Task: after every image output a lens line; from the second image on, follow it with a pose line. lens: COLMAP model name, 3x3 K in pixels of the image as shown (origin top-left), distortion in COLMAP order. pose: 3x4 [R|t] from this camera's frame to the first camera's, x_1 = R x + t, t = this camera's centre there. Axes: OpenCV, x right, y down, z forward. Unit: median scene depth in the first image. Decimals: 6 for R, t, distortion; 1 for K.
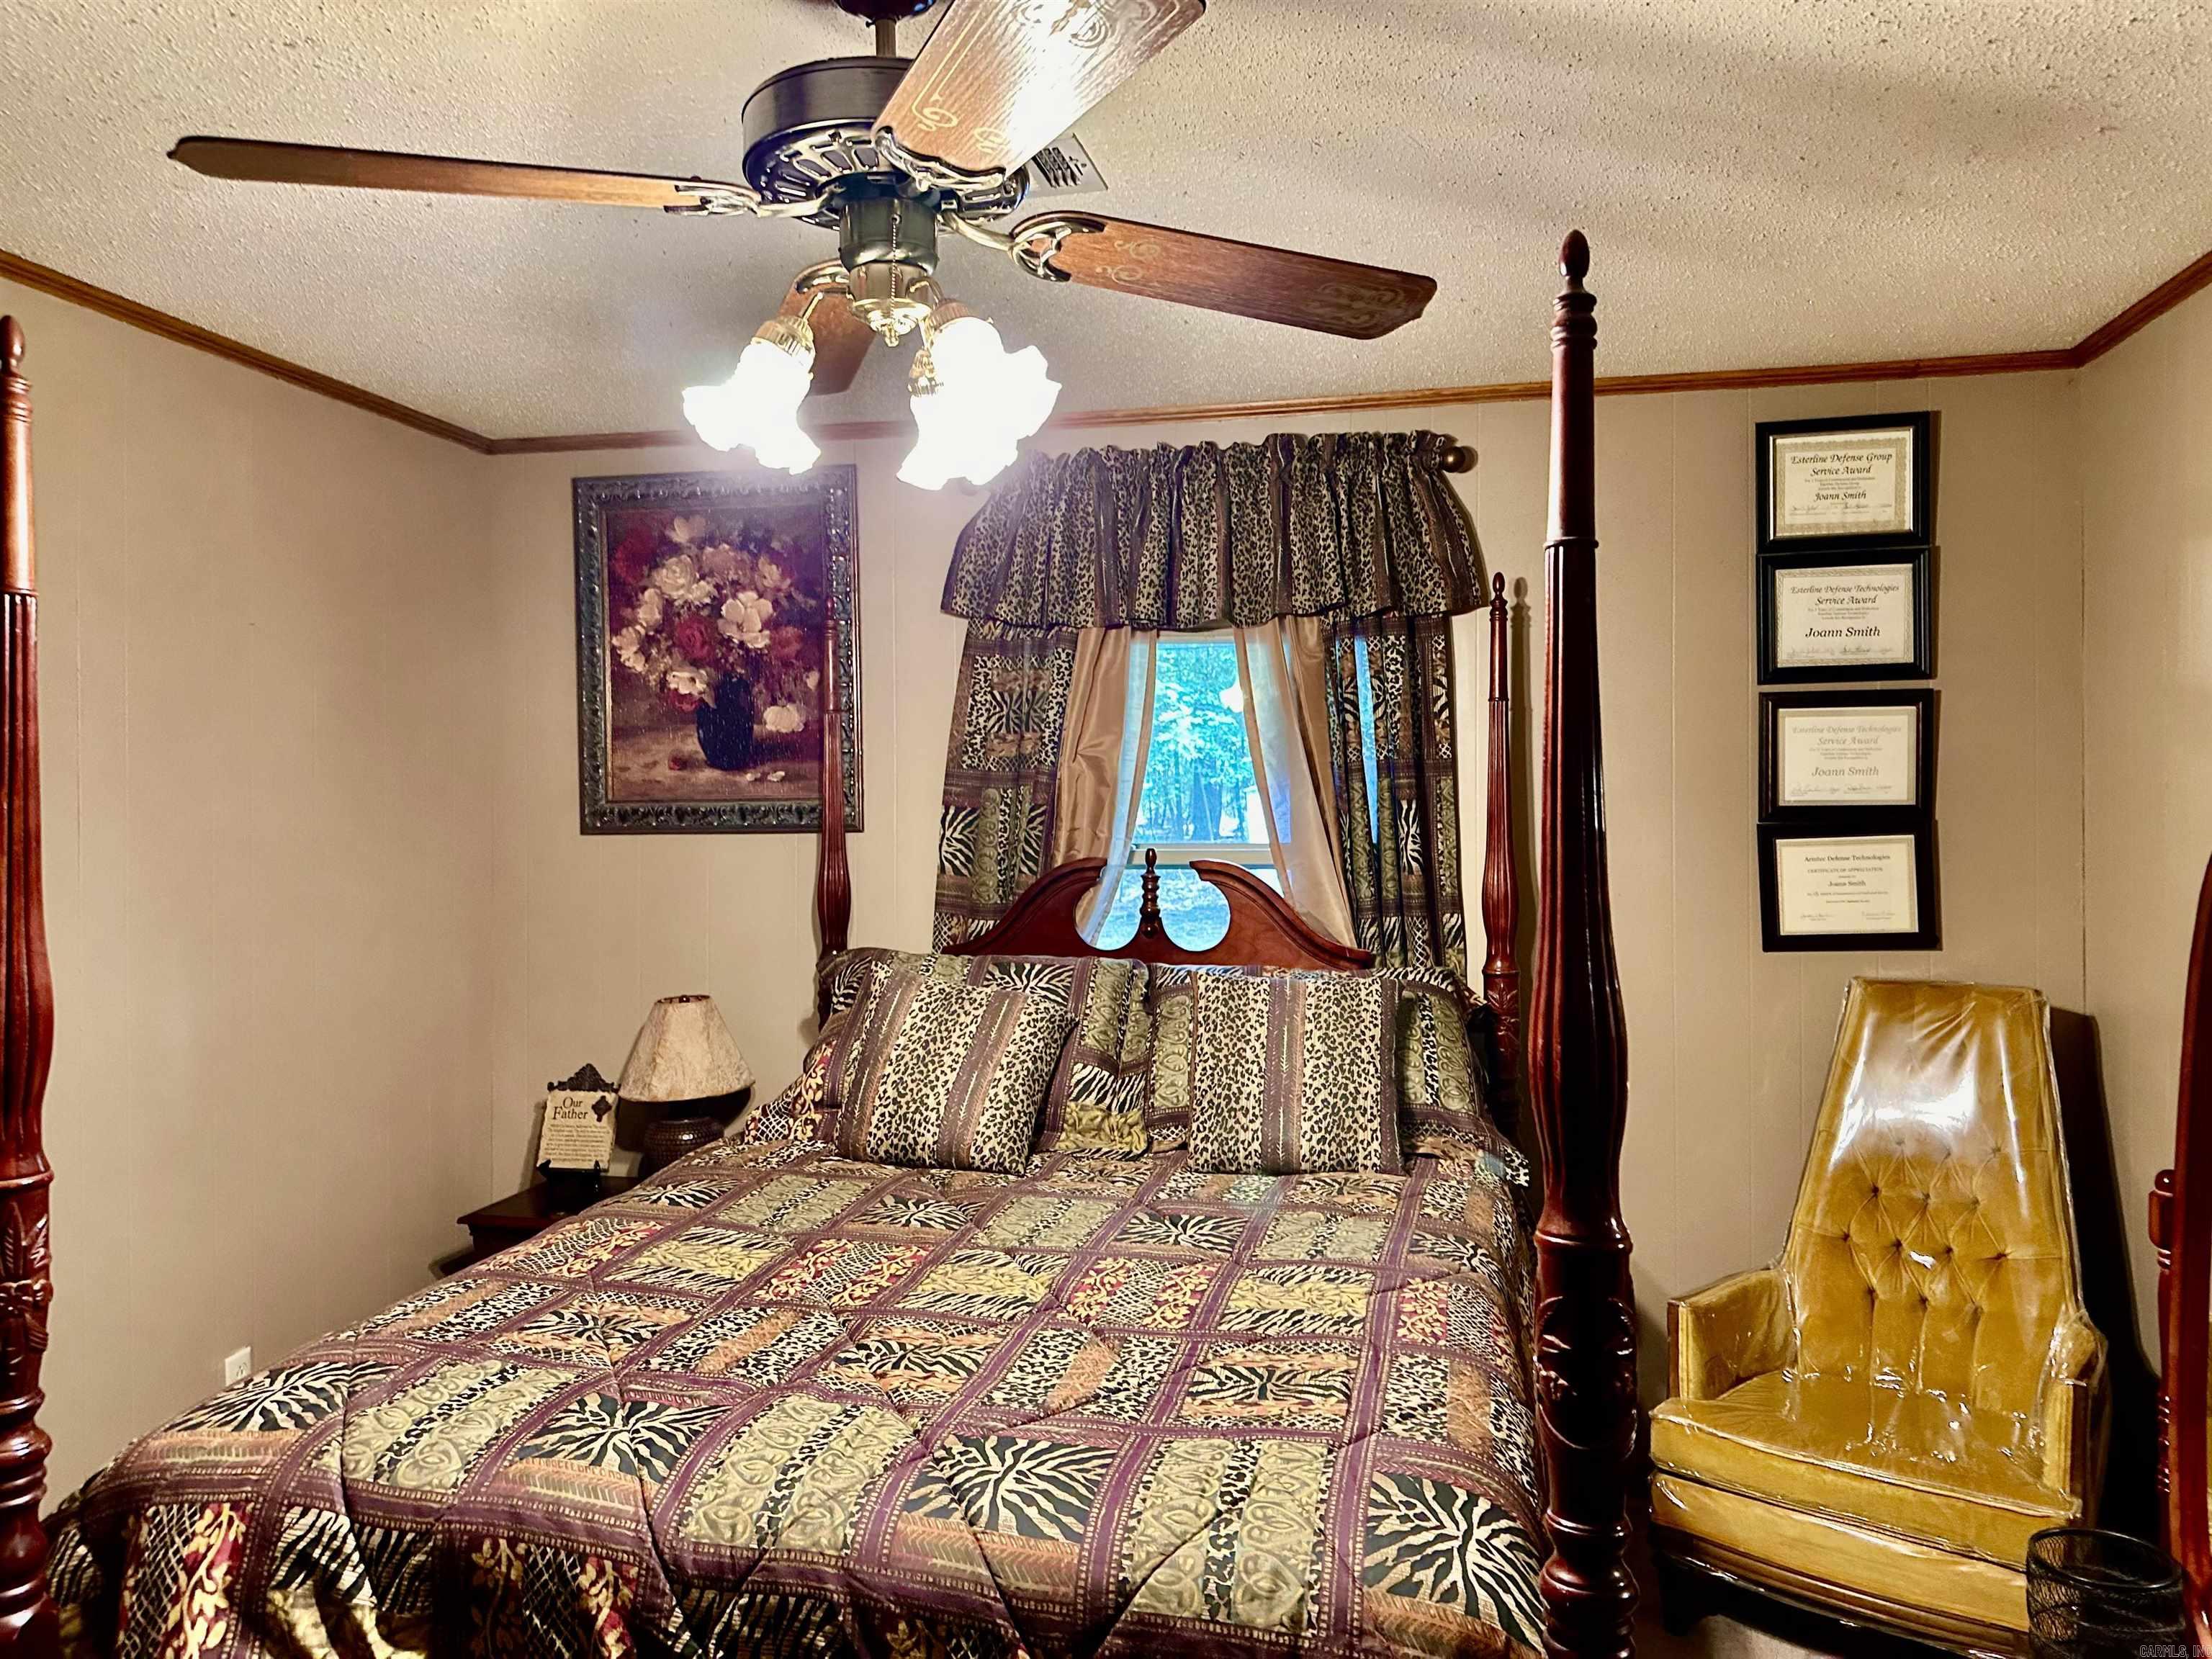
lens RADIAL K [[1558.8, 0, 1275.4], [0, 1558.8, 822.0], [0, 0, 1]] dist [0.086554, -0.097465]
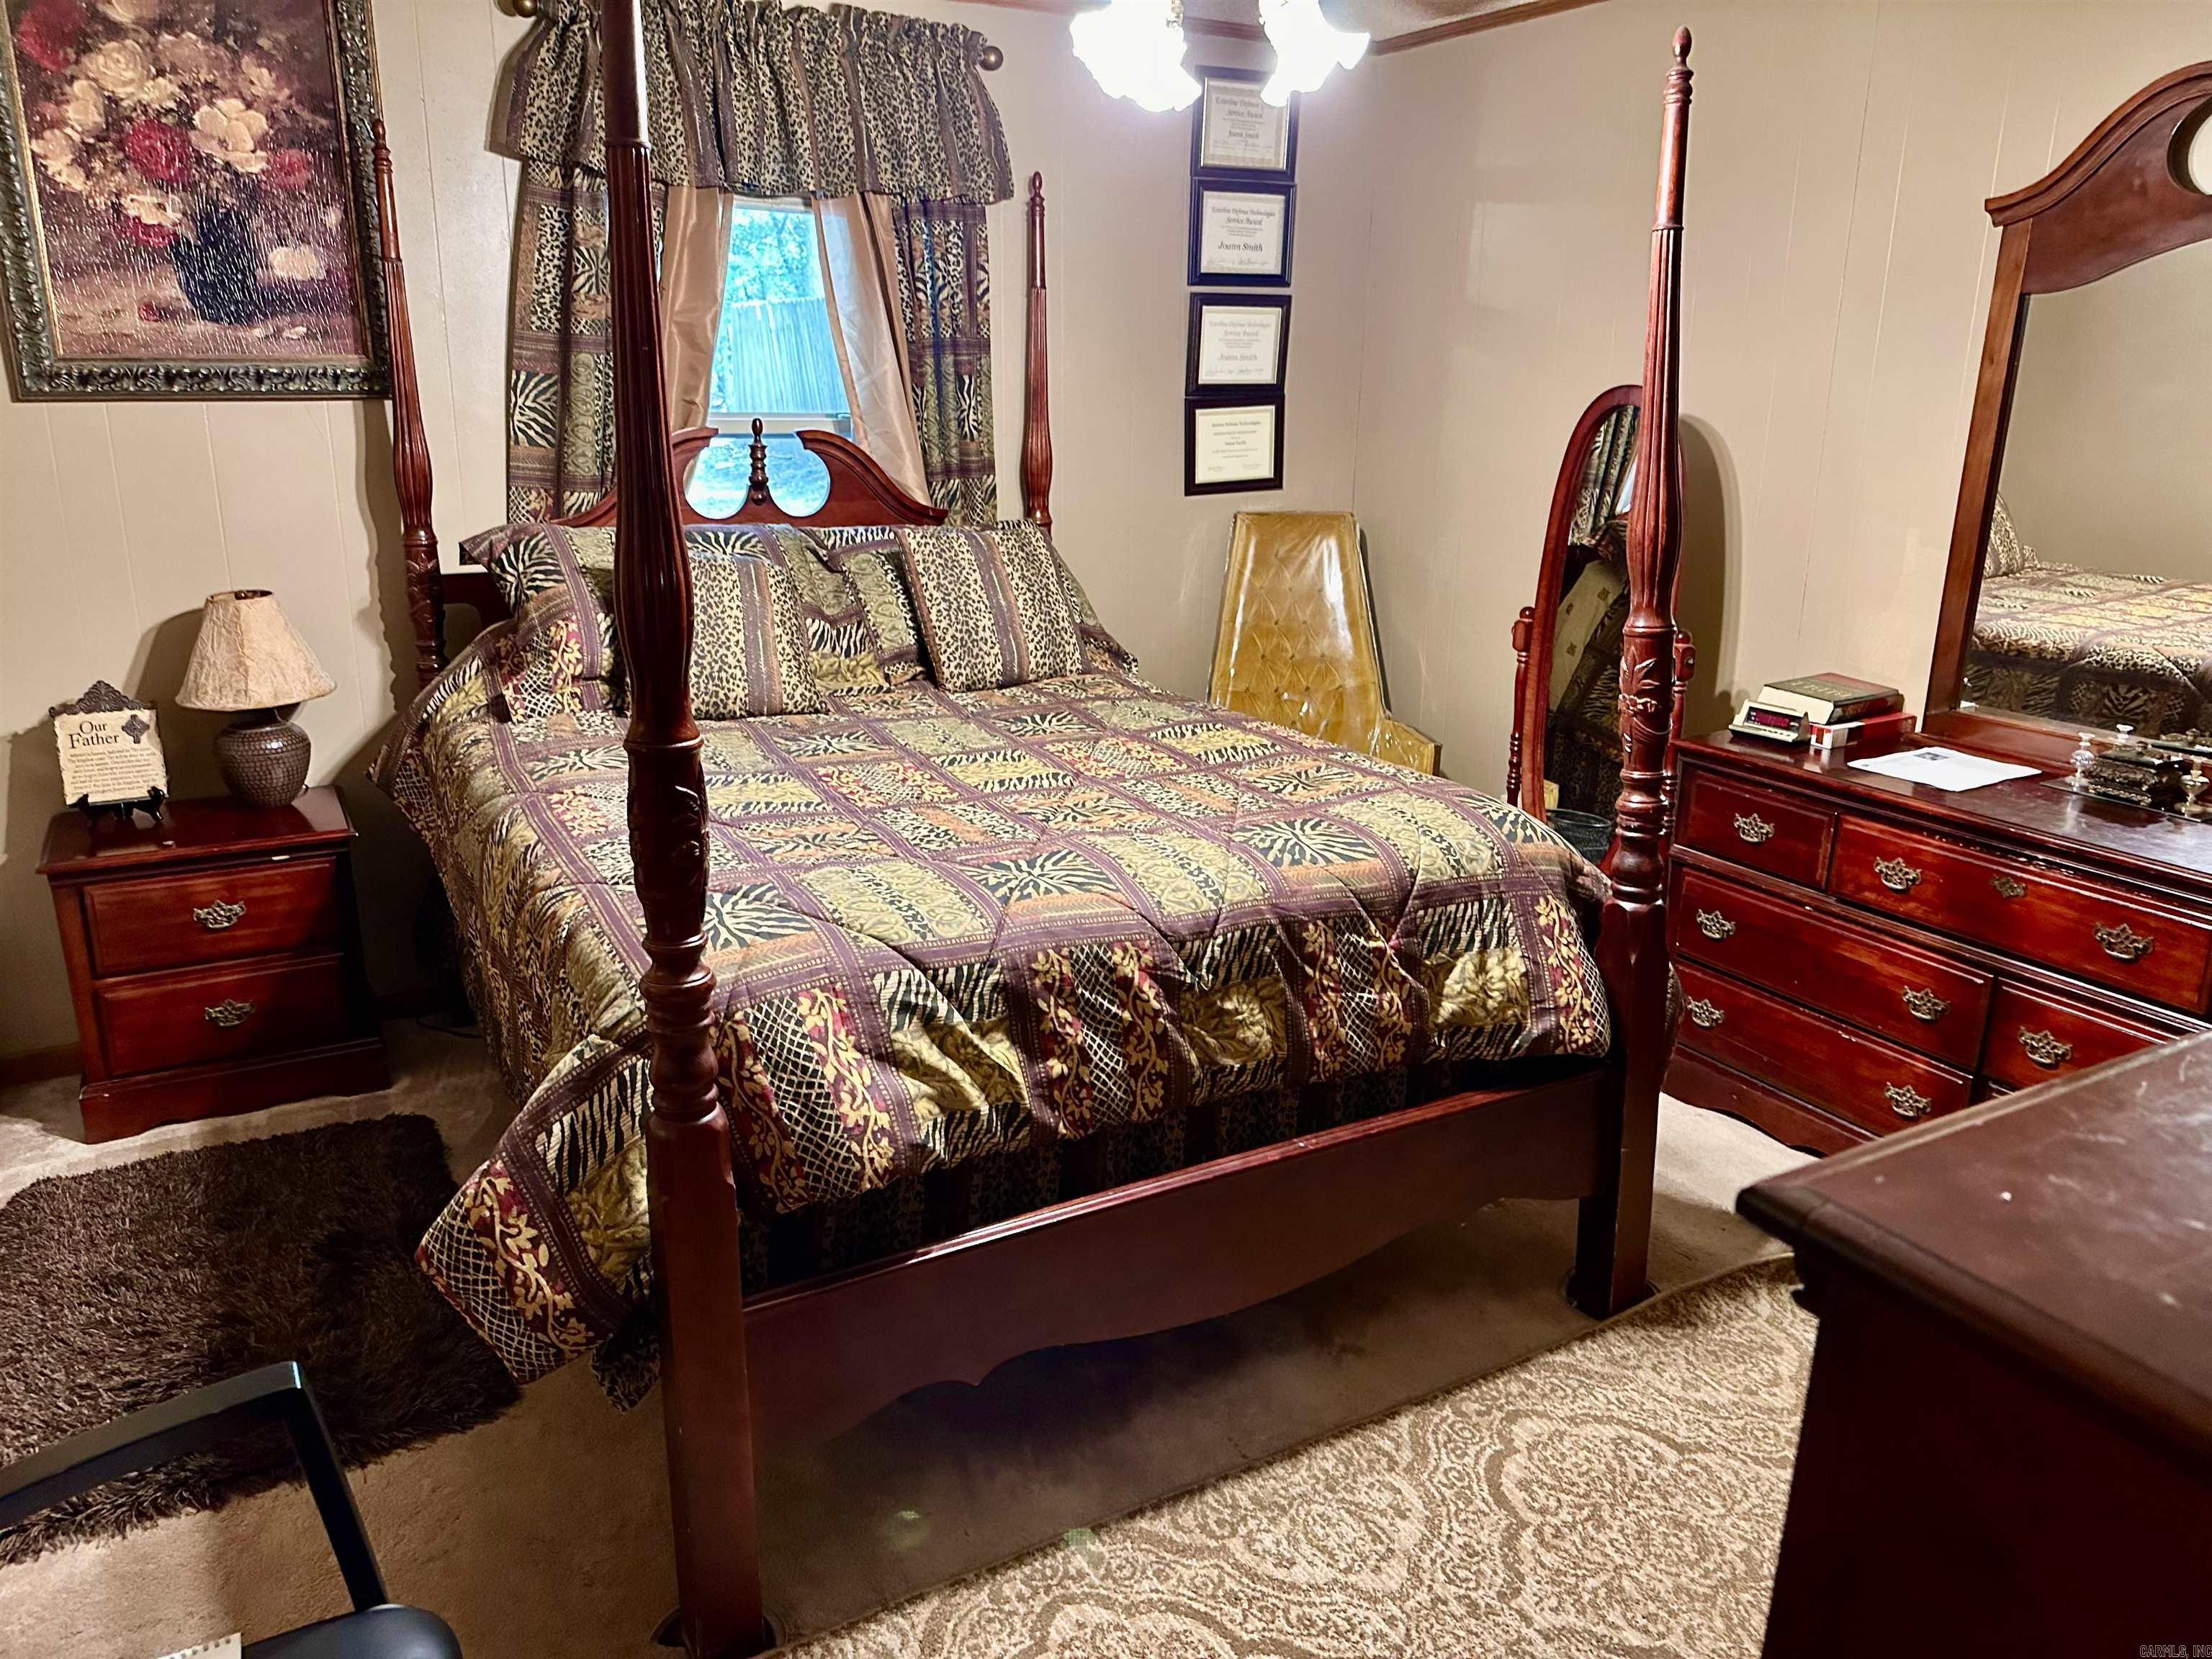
lens RADIAL K [[1558.8, 0, 1083.5], [0, 1558.8, 820.1], [0, 0, 1]] dist [0.086554, -0.097465]
pose [[0.754469, -0.167506, 0.634601, -0.638106], [-0.002896, 0.966025, 0.258431, 0.003609], [-0.656329, -0.196816, 0.728351, 0.022381]]
